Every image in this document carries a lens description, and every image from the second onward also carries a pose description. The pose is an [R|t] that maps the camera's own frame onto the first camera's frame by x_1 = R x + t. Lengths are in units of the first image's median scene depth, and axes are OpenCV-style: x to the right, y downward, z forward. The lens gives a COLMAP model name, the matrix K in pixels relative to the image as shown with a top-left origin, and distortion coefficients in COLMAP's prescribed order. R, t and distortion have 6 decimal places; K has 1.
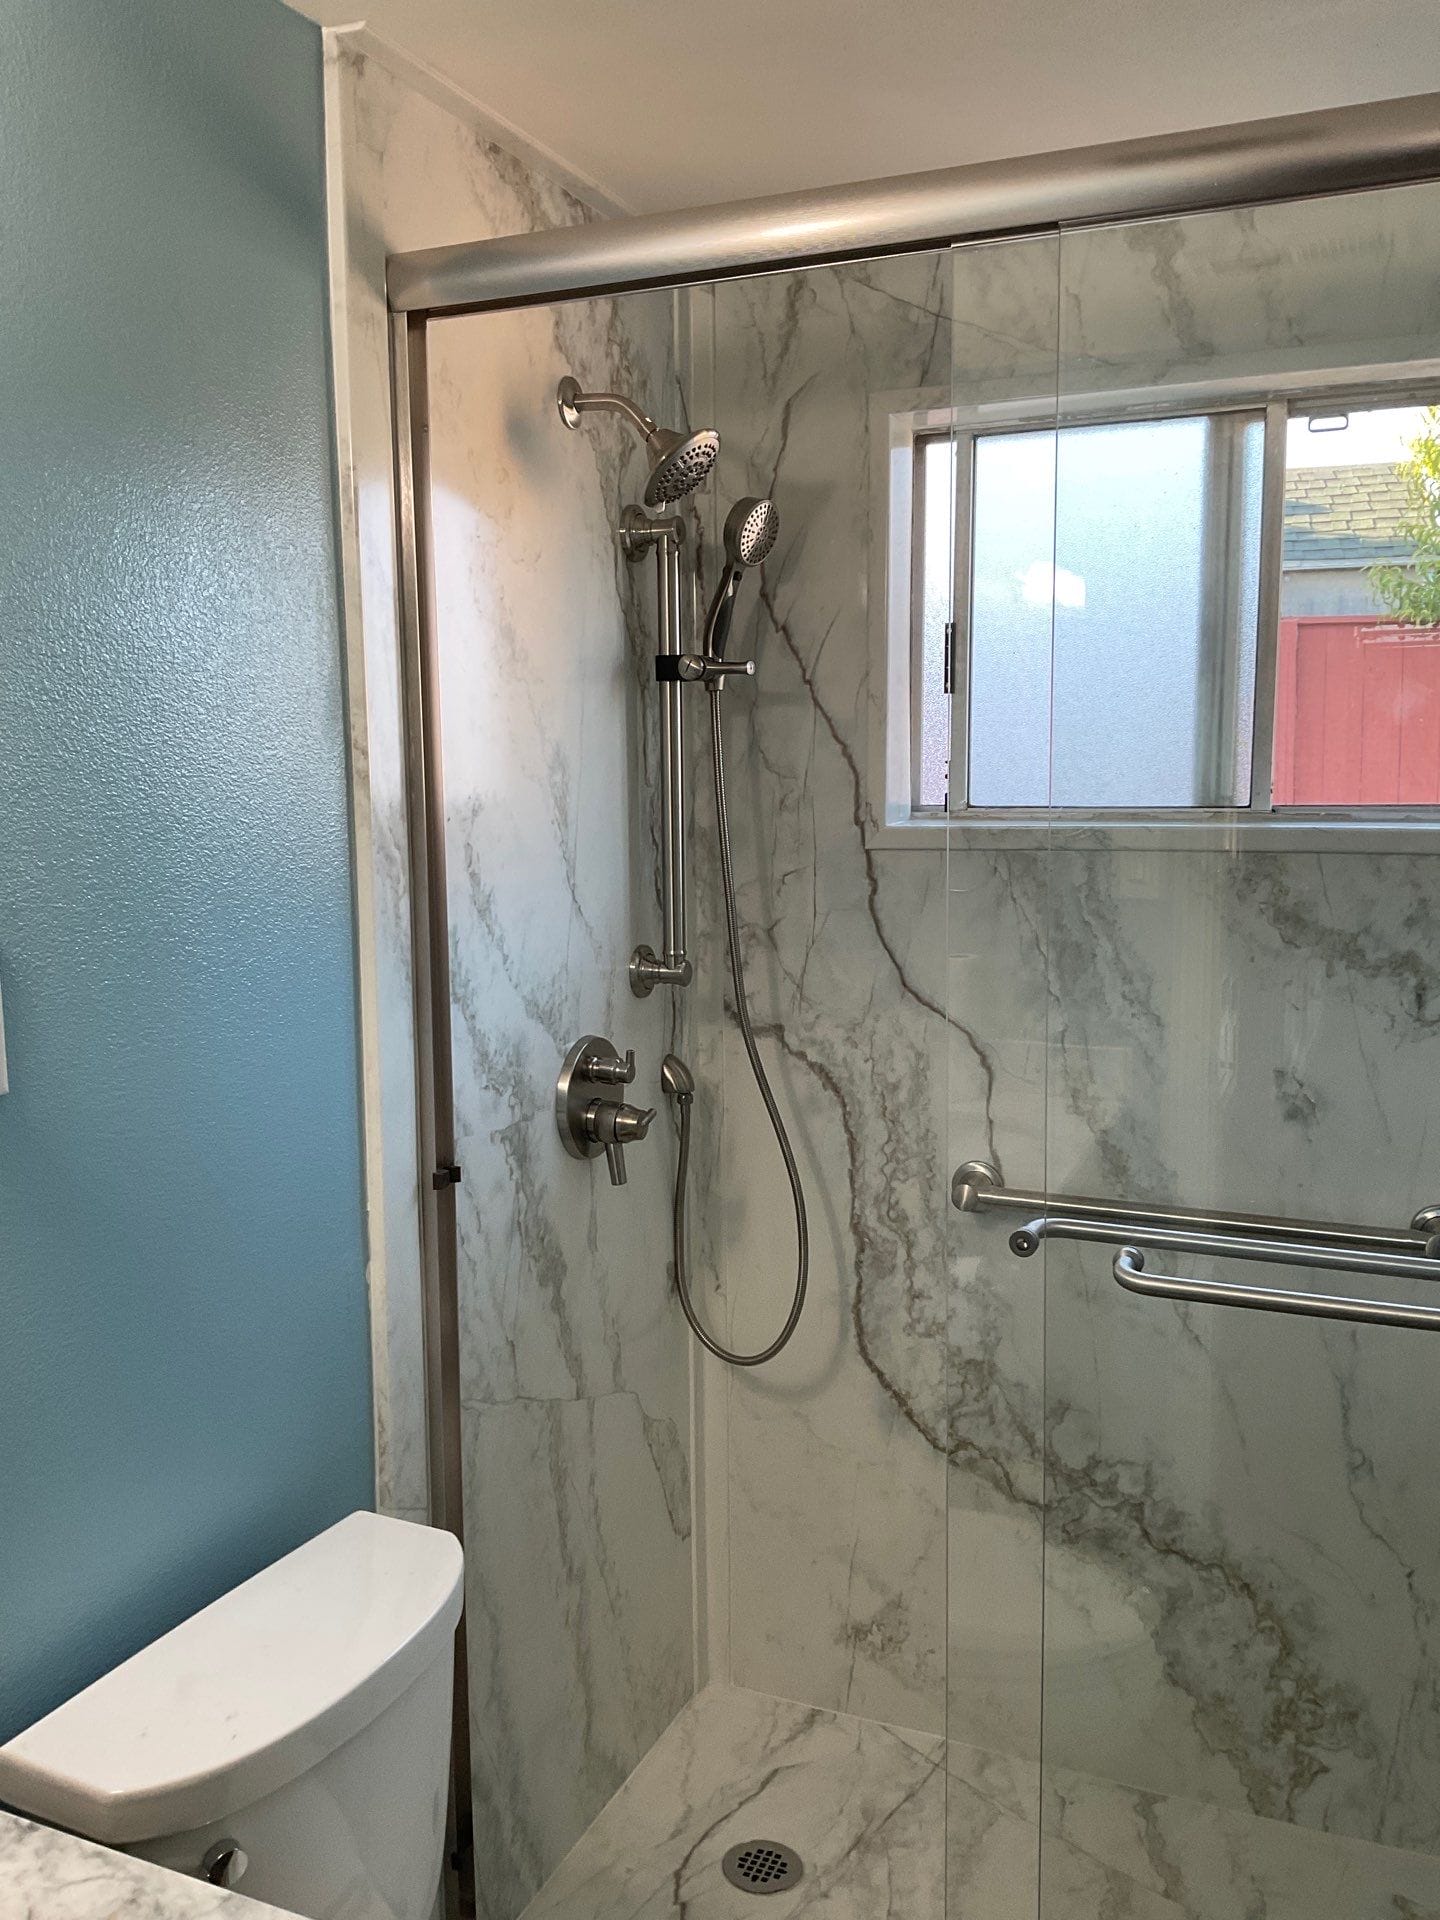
lens RADIAL K [[1572.3, 0, 720.0], [0, 1572.3, 960.0], [0, 0, 1]] dist [0.120620, -0.262949]
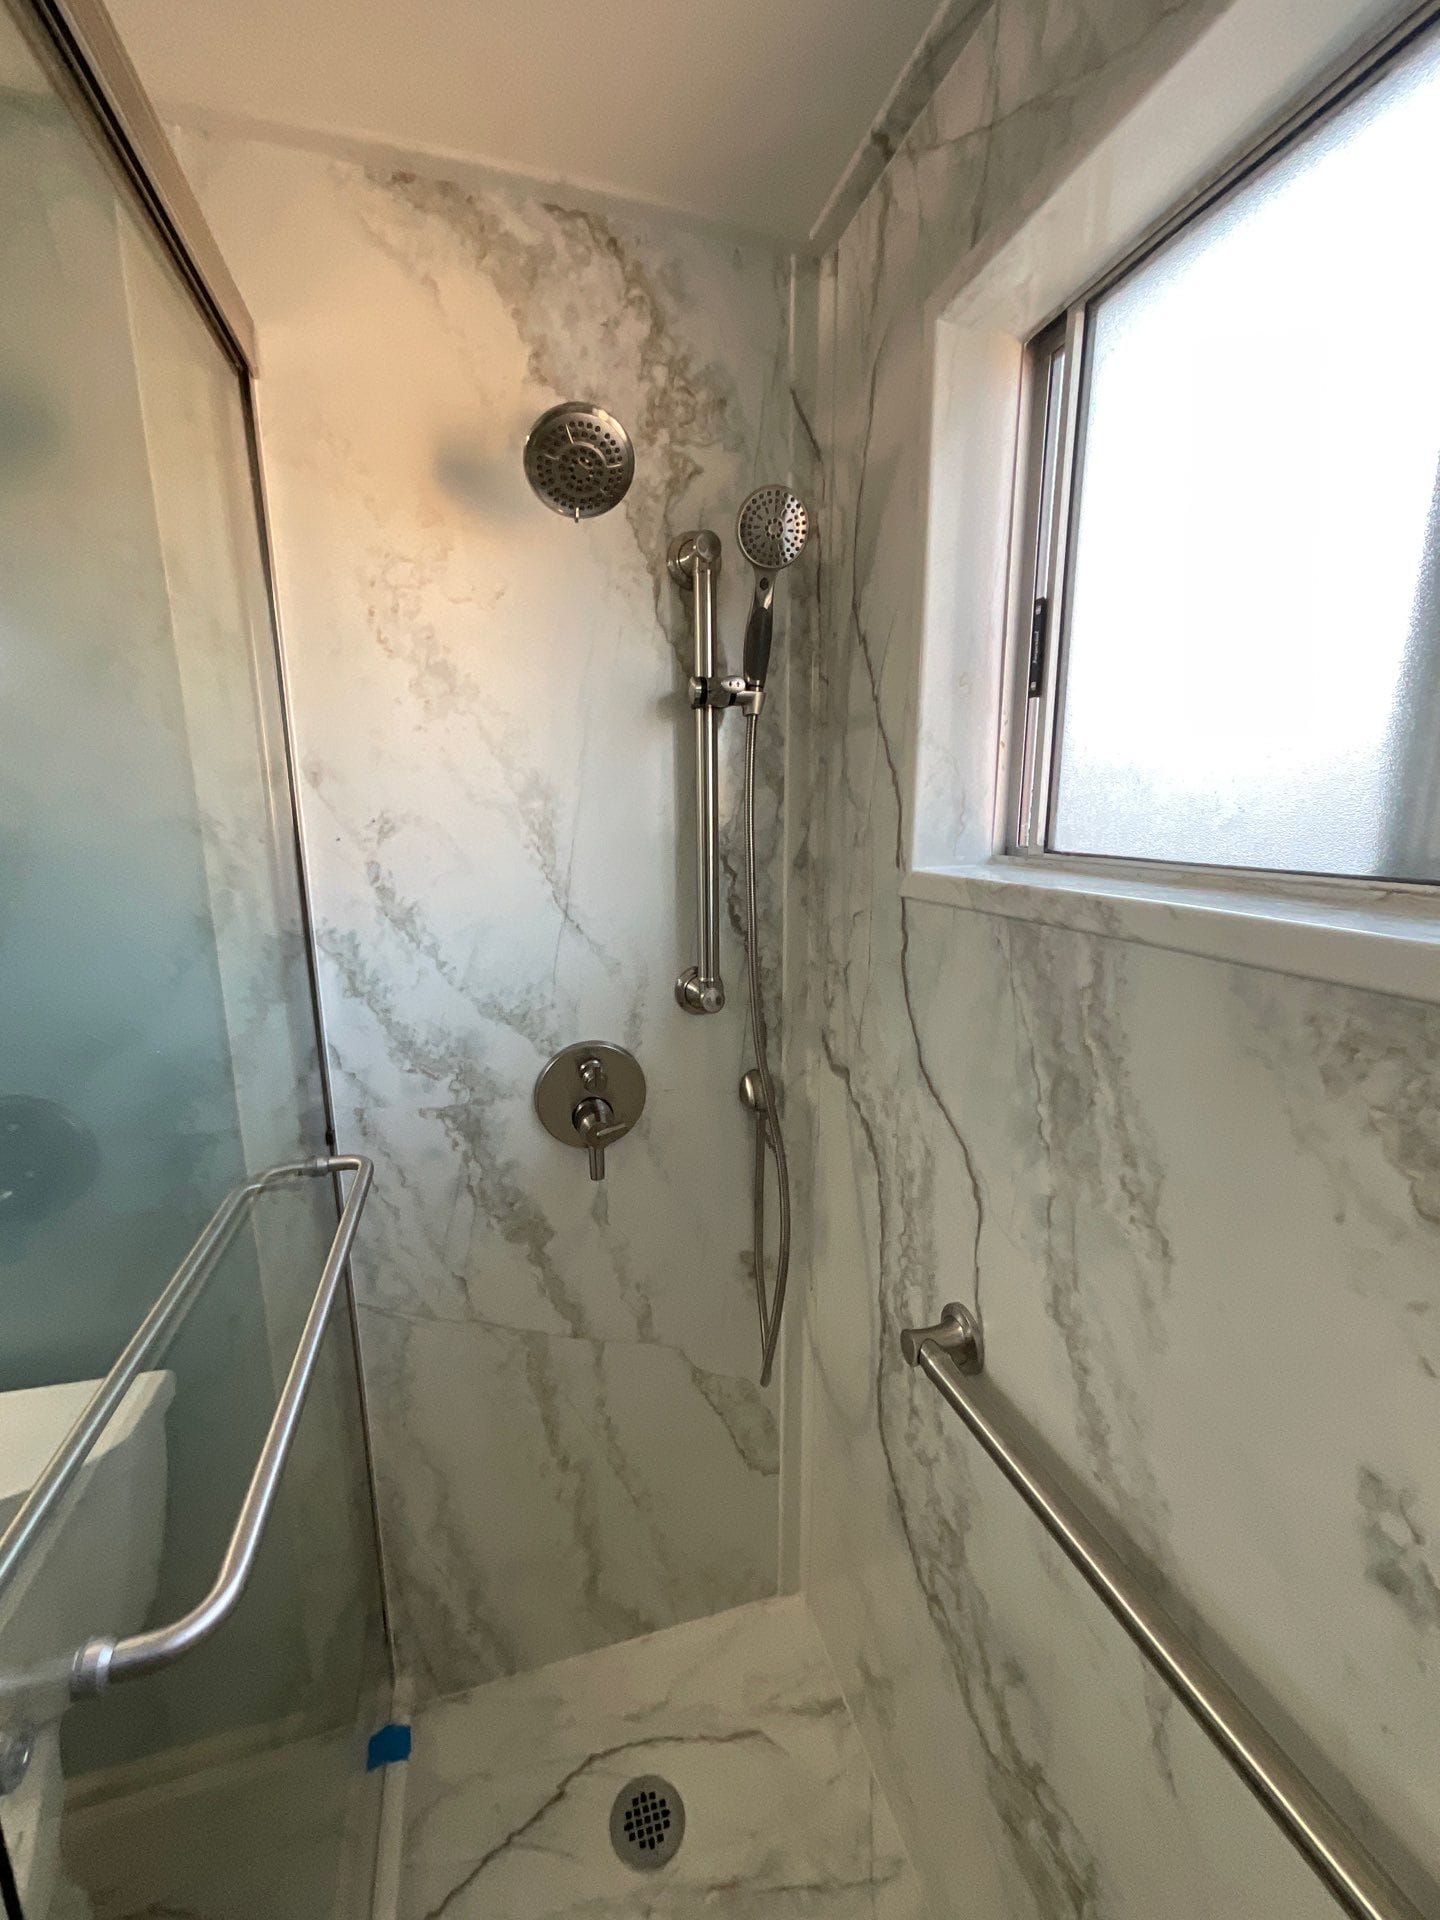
lens RADIAL K [[772.8, 0, 720.0], [0, 772.8, 960.0], [0, 0, 1]] dist [-0.001149, -0.000097]
pose [[0.645662, 0.155702, -0.747581, 0.376862], [-0.101211, 0.987804, 0.118322, -0.082983], [0.756886, -0.000732, 0.653546, 0.721935]]
